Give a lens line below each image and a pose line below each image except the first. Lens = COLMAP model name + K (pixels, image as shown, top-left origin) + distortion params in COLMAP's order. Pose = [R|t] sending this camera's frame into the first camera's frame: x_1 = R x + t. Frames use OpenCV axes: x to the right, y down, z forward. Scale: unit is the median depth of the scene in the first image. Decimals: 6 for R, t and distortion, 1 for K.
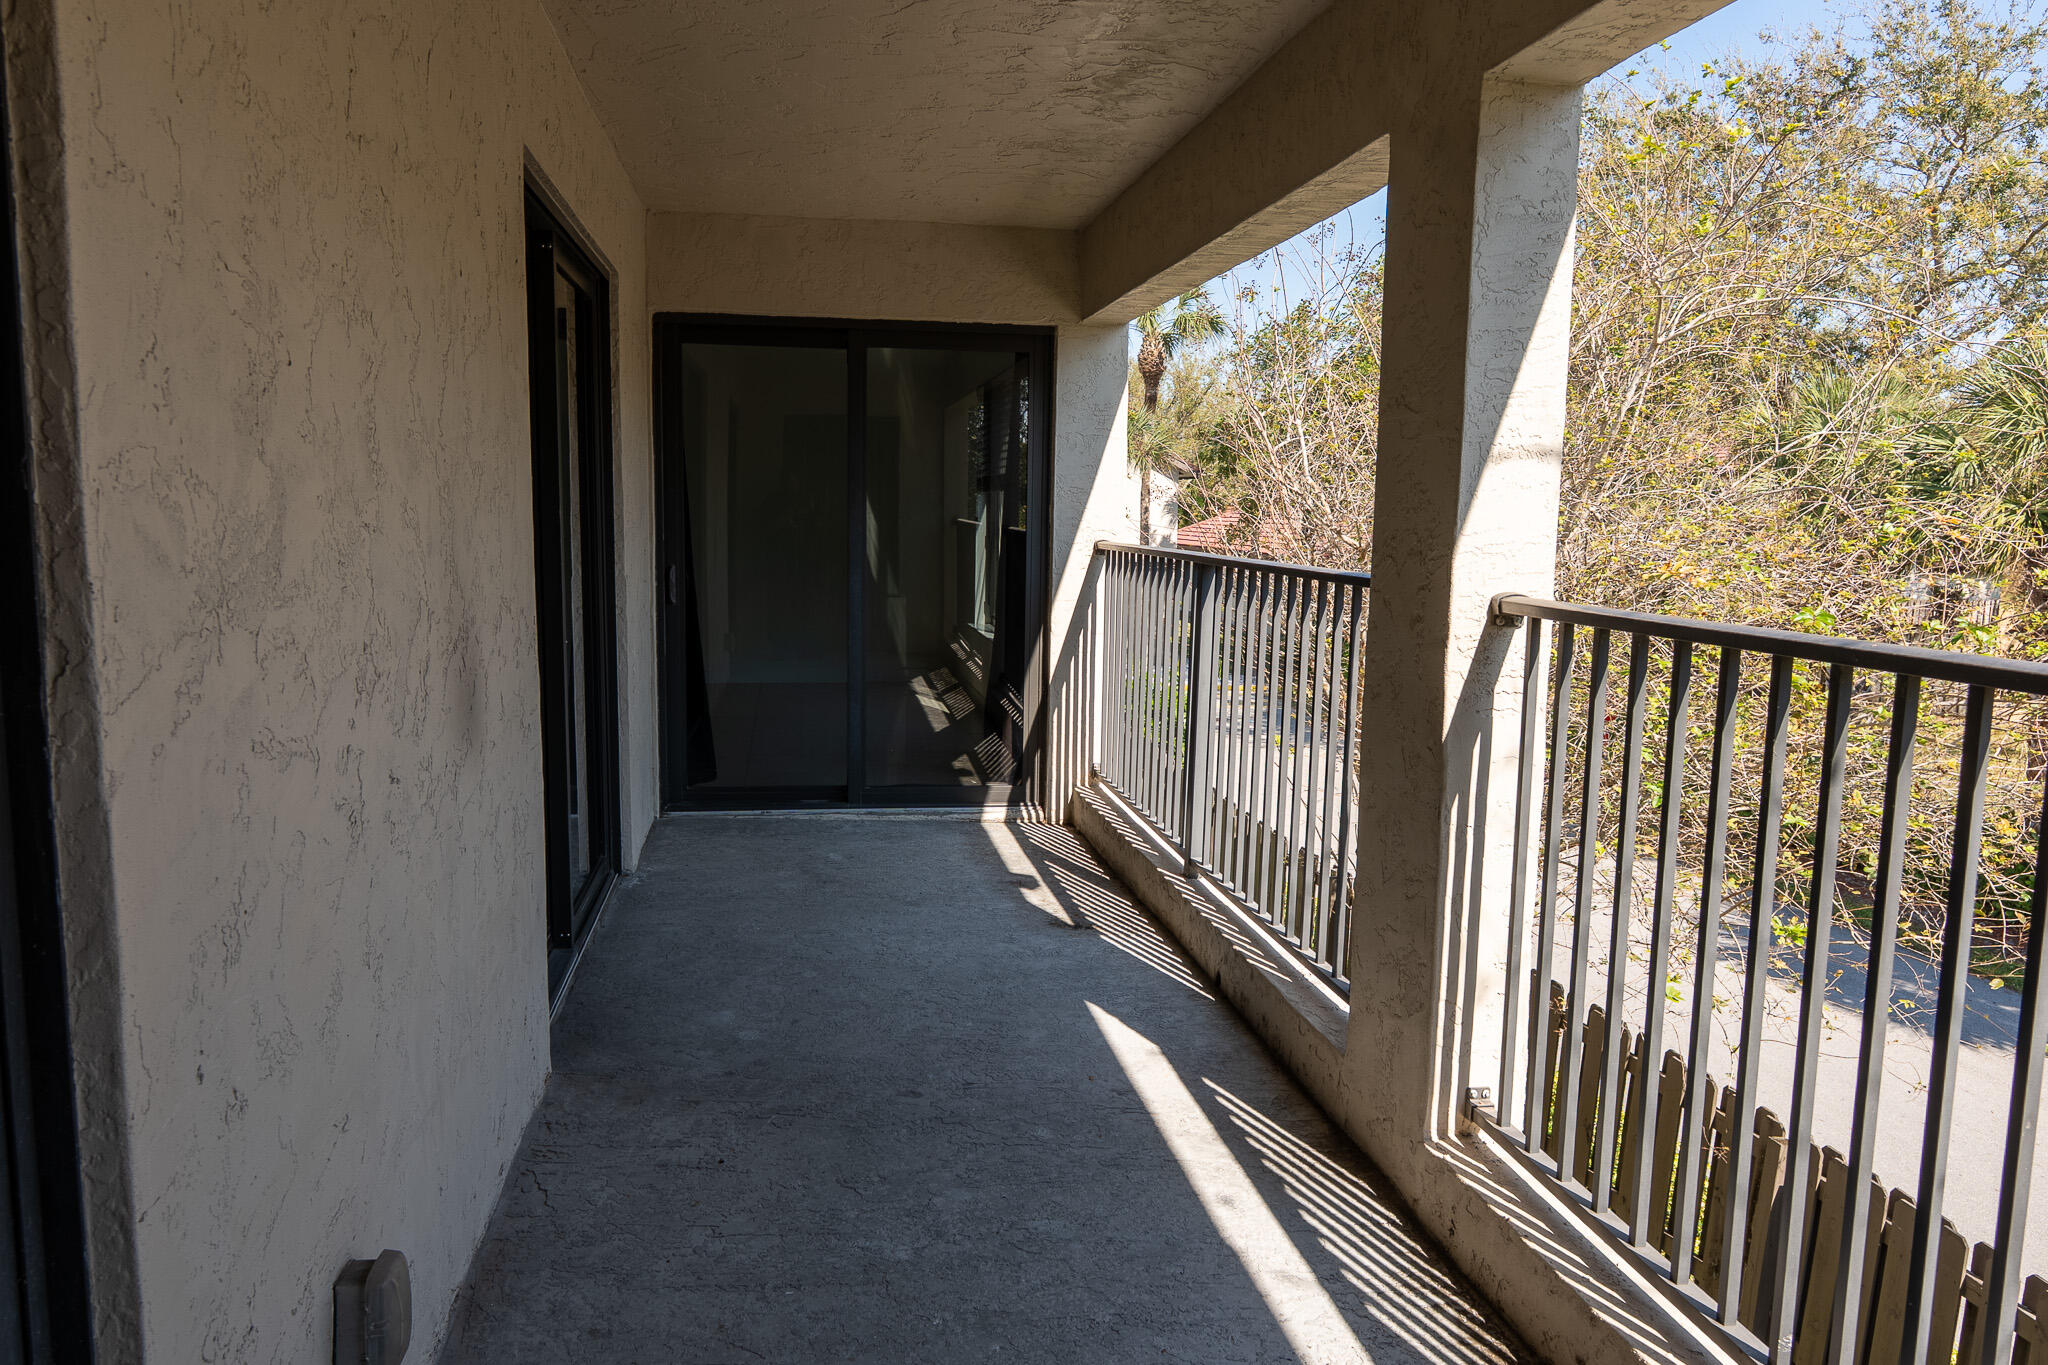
lens RADIAL K [[1431.9, 0, 1009.6], [0, 1431.9, 683.2], [0, 0, 1]] dist [-0.007601, -0.007680]
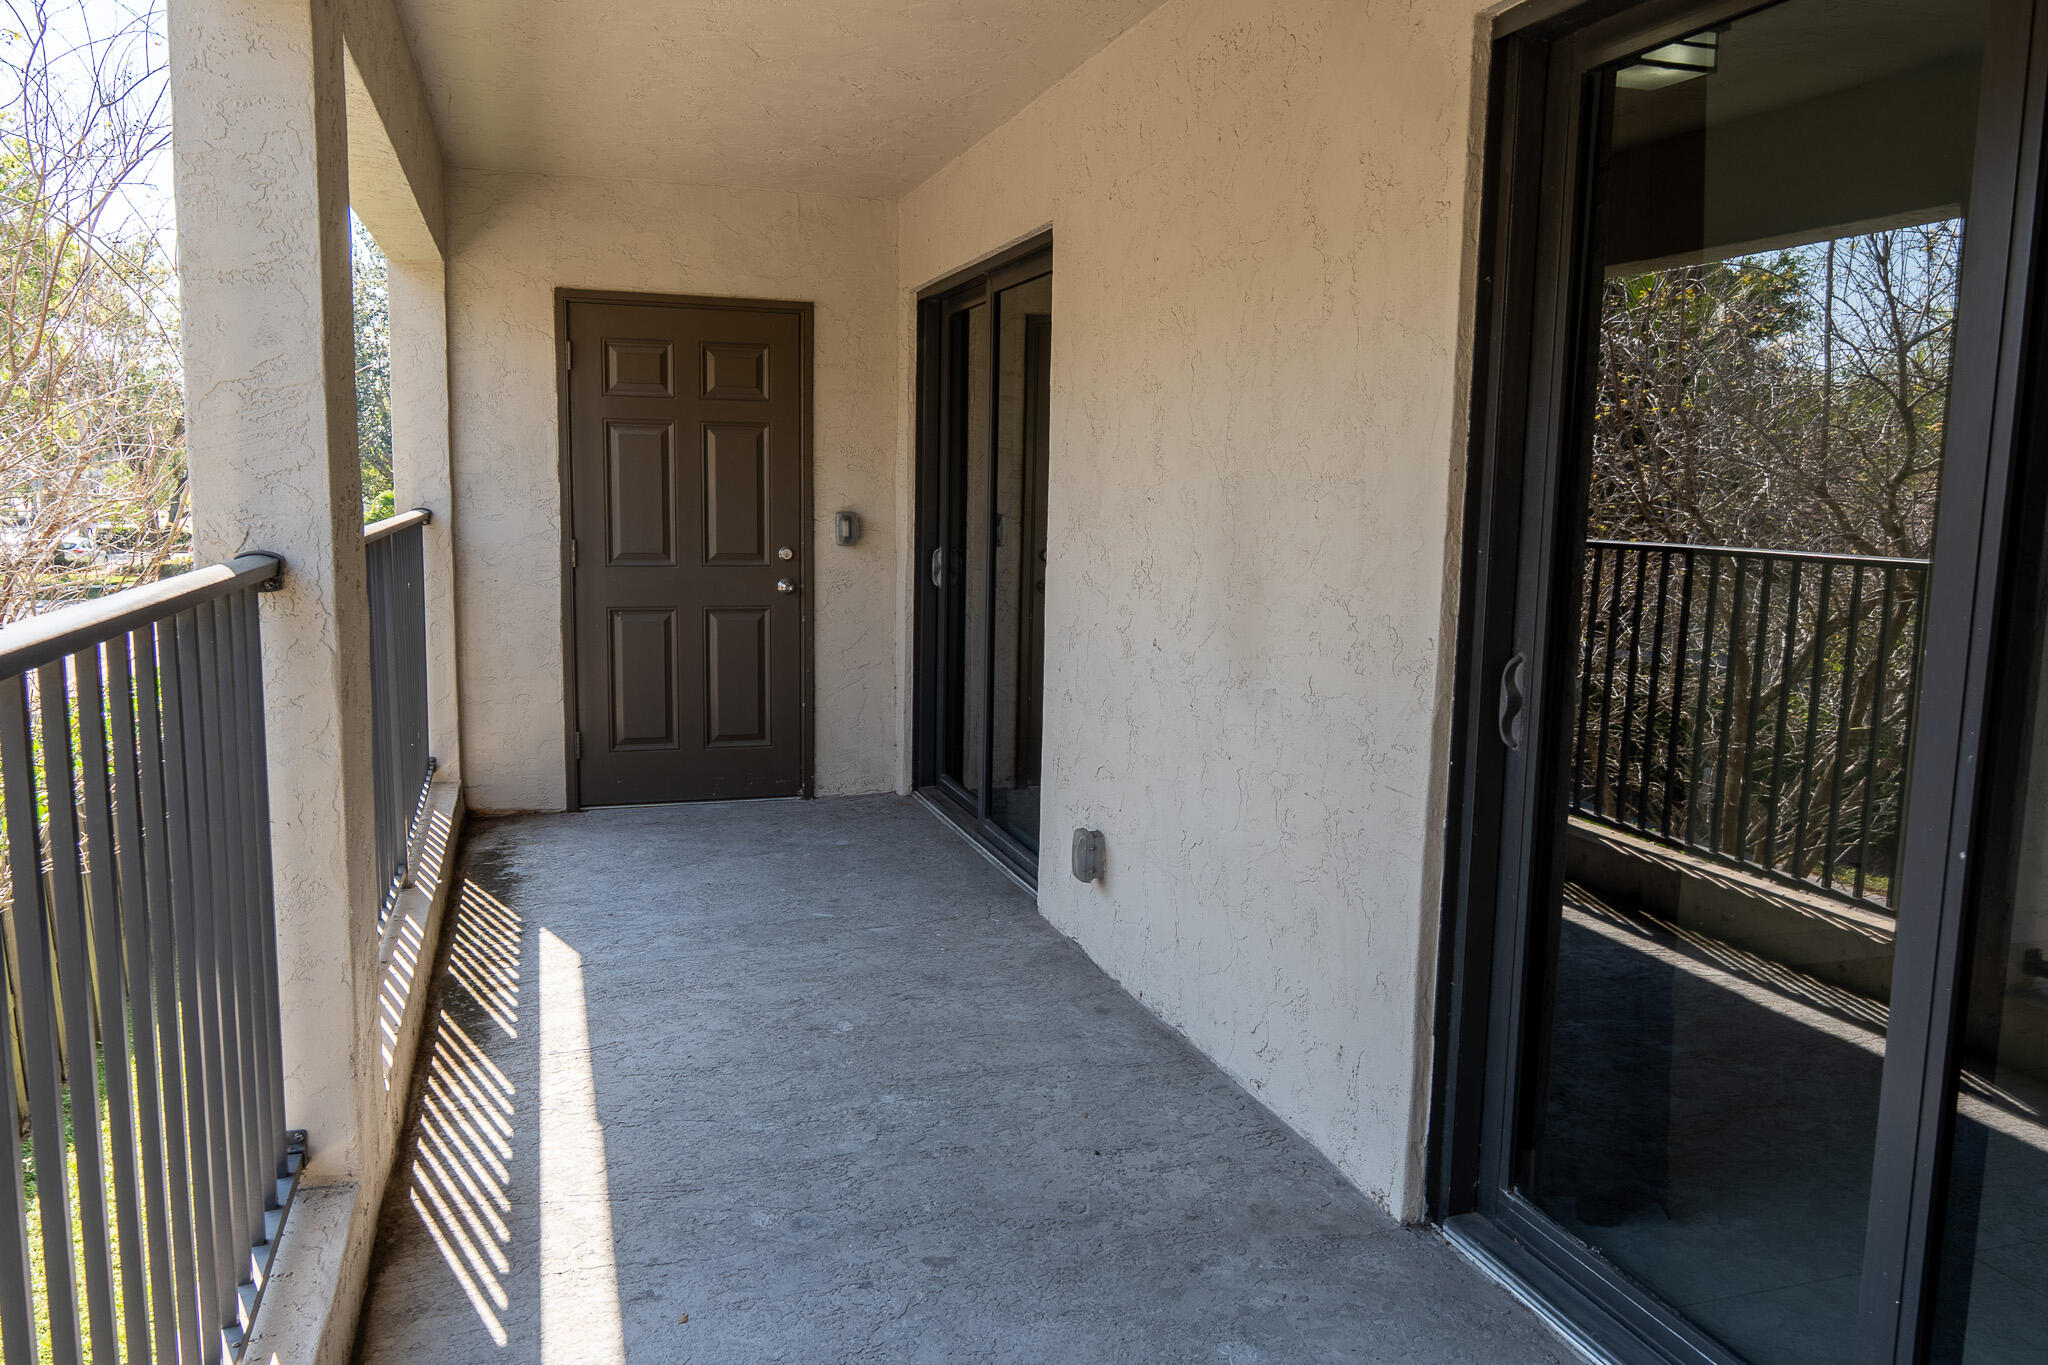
lens RADIAL K [[1431.9, 0, 1009.6], [0, 1431.9, 683.2], [0, 0, 1]] dist [-0.007601, -0.007680]
pose [[-0.986781, -0.008289, -0.161846, 0.019177], [-0.049621, 0.966178, 0.253057, -0.217225], [0.154274, 0.257743, -0.953818, 1.795966]]
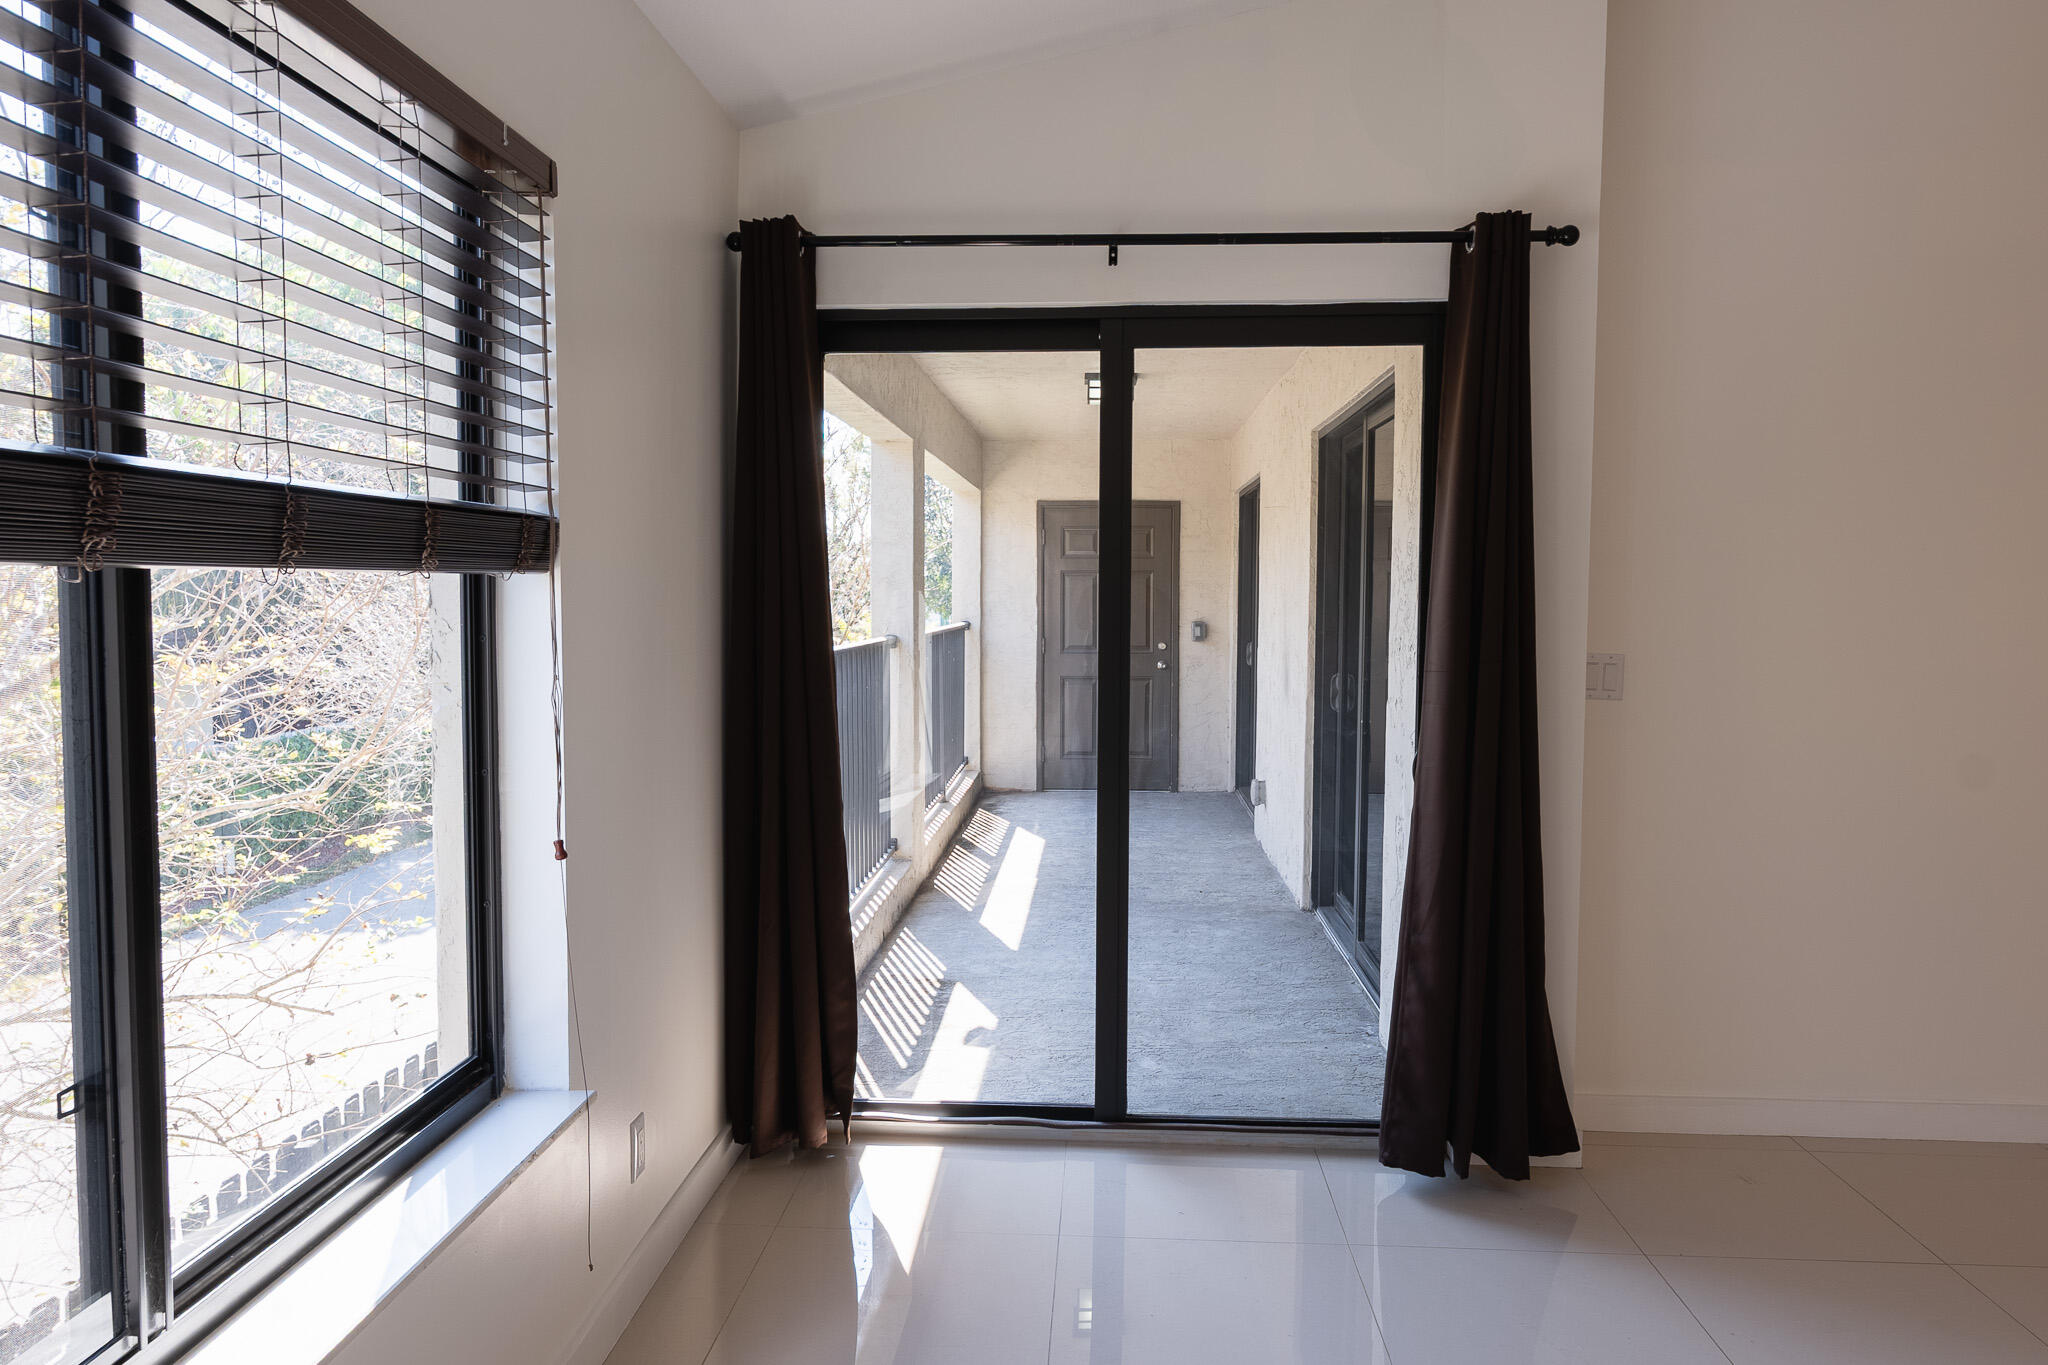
lens RADIAL K [[1431.9, 0, 1009.6], [0, 1431.9, 683.2], [0, 0, 1]] dist [-0.007601, -0.007680]
pose [[-0.974044, -0.028920, 0.224505, -0.394126], [0.012940, 0.983069, 0.182776, -0.405262], [-0.225990, 0.180937, -0.957178, 3.111221]]
